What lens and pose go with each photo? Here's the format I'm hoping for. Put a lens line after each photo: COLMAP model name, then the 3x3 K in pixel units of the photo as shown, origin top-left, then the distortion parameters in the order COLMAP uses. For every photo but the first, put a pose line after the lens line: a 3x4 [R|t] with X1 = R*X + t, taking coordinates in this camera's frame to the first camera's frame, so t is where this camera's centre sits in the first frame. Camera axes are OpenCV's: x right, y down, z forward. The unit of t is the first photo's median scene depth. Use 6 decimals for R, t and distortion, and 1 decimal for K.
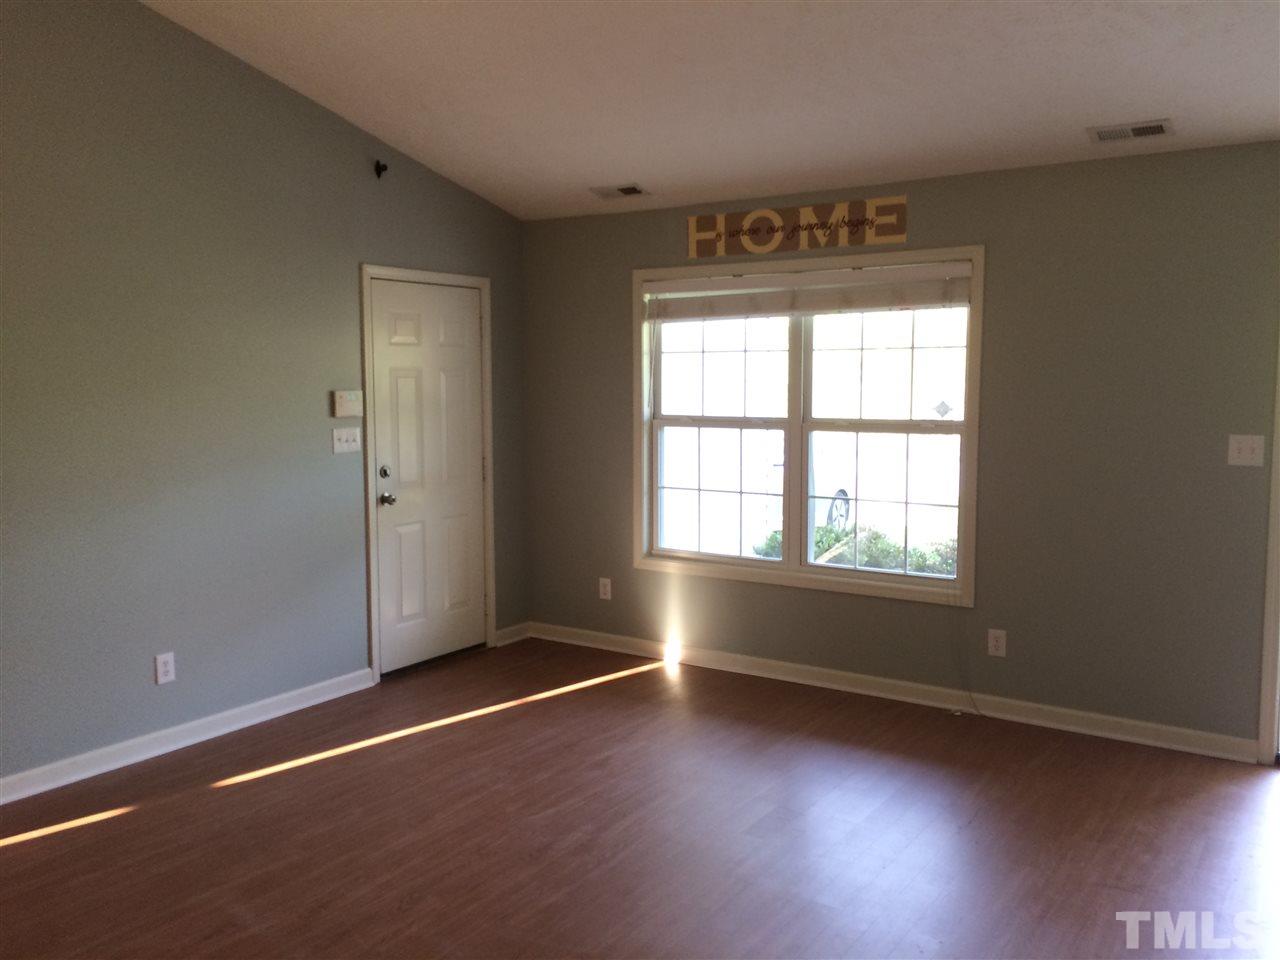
lens RADIAL K [[1101.8, 0, 640.0], [0, 1101.8, 480.0], [0, 0, 1]] dist [0.047020, -0.062872]
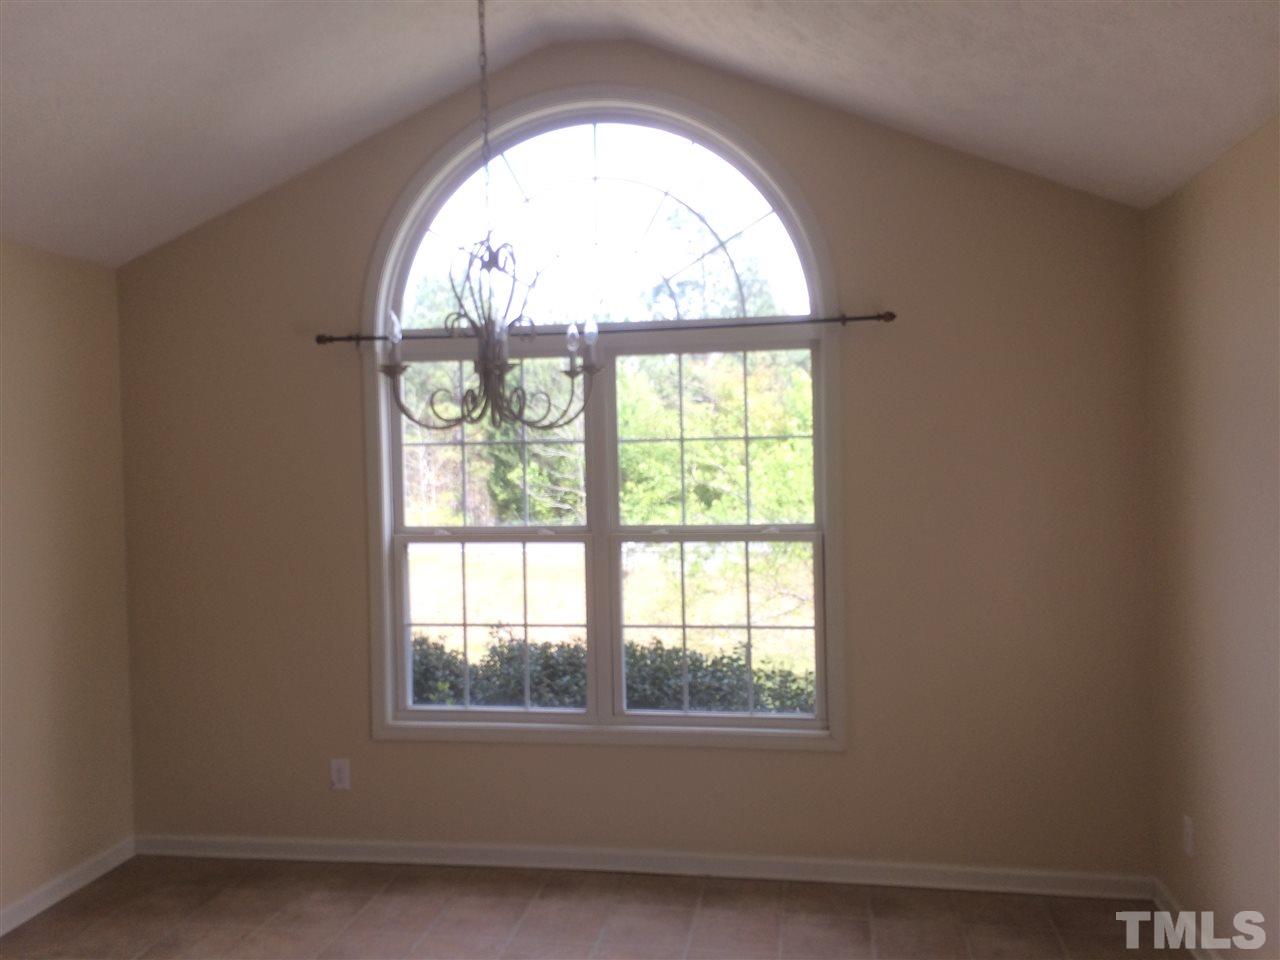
lens RADIAL K [[1101.8, 0, 640.0], [0, 1101.8, 480.0], [0, 0, 1]] dist [0.047020, -0.062872]
pose [[0.885510, -0.004318, 0.464600, -0.204449], [0.049723, 0.995095, -0.085521, -0.020409], [-0.461952, 0.098831, 0.881381, 0.271520]]
